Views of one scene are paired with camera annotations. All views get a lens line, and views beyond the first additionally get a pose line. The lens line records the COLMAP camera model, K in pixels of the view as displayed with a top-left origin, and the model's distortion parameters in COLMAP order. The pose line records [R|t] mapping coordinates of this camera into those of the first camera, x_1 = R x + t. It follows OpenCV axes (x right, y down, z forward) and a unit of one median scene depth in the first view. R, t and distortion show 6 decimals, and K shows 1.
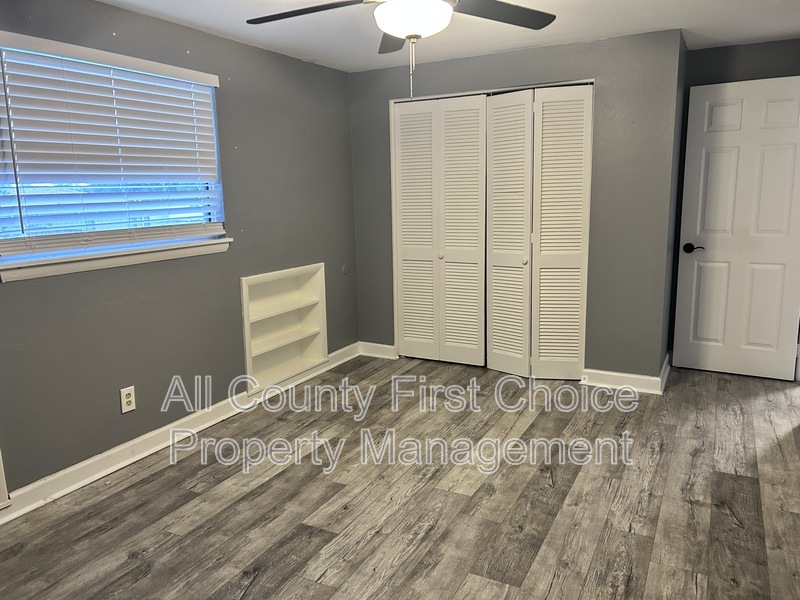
lens RADIAL K [[603.5, 0, 400.0], [0, 603.5, 300.0], [0, 0, 1]] dist [0.067246, -0.001532]
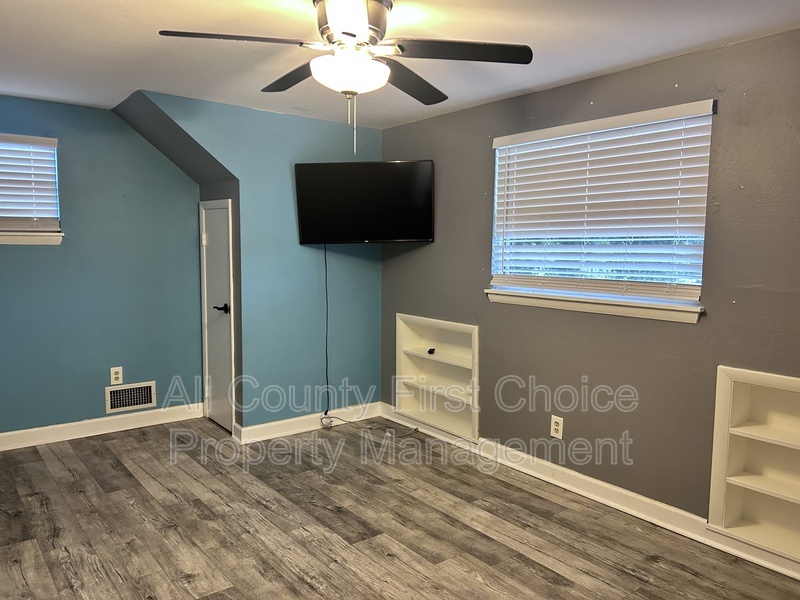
lens RADIAL K [[658.8, 0, 400.0], [0, 658.8, 300.0], [0, 0, 1]] dist [-0.009127, -0.009807]
pose [[-0.425523, 0.111553, -0.898046, 0.826877], [-0.161220, 0.967153, 0.196528, -0.284731], [0.890471, 0.228410, -0.393562, 1.317845]]
